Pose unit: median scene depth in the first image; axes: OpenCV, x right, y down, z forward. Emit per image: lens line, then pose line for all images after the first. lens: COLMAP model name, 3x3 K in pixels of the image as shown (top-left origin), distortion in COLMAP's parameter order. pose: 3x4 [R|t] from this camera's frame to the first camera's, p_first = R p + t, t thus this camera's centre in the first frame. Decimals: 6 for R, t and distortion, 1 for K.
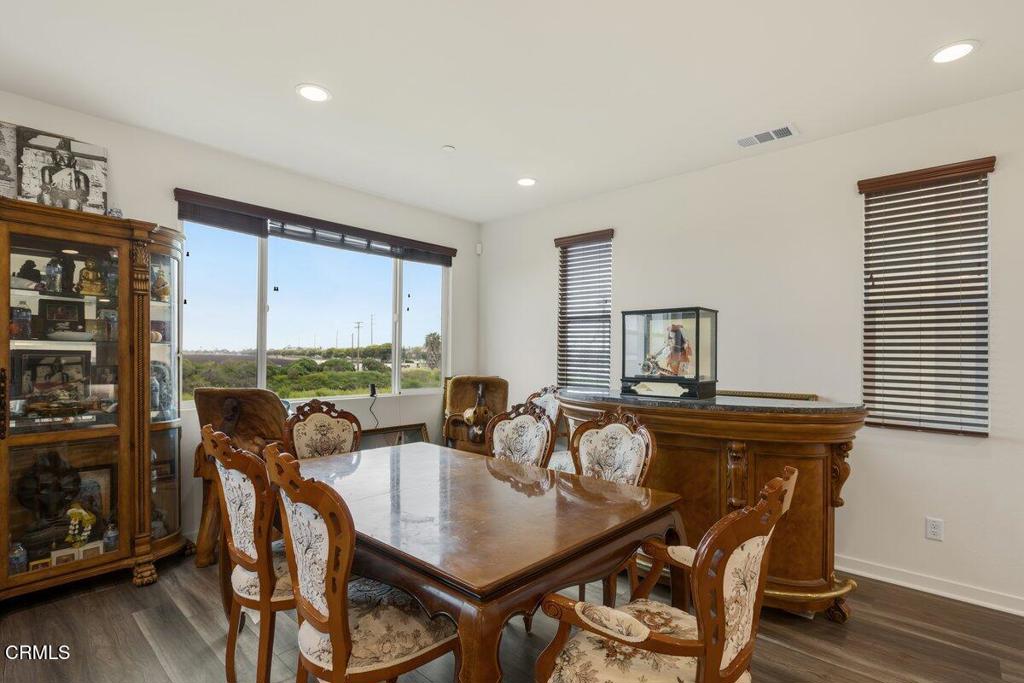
lens RADIAL K [[494.4, 0, 512.7], [0, 494.4, 349.7], [0, 0, 1]] dist [0.000002, 0.000667]
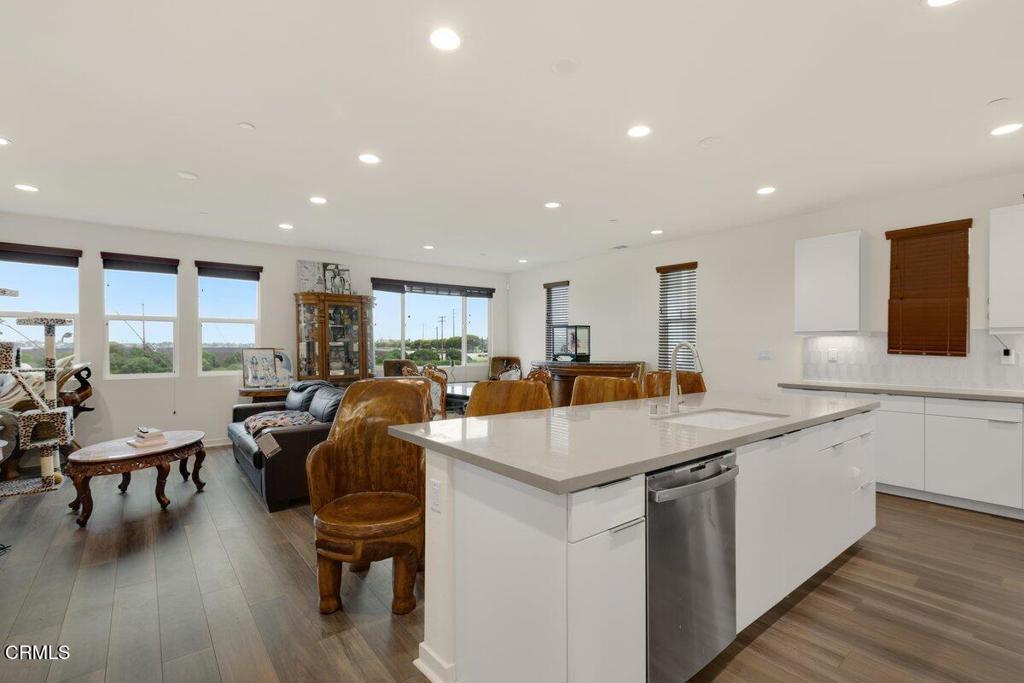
lens RADIAL K [[466.8, 0, 511.1], [0, 466.8, 346.0], [0, 0, 1]] dist [0.000215, -0.000072]
pose [[0.987776, -0.011379, -0.155464, 0.245534], [0.013502, 0.999829, 0.012609, -0.009456], [0.155294, -0.014554, 0.987761, -0.827892]]
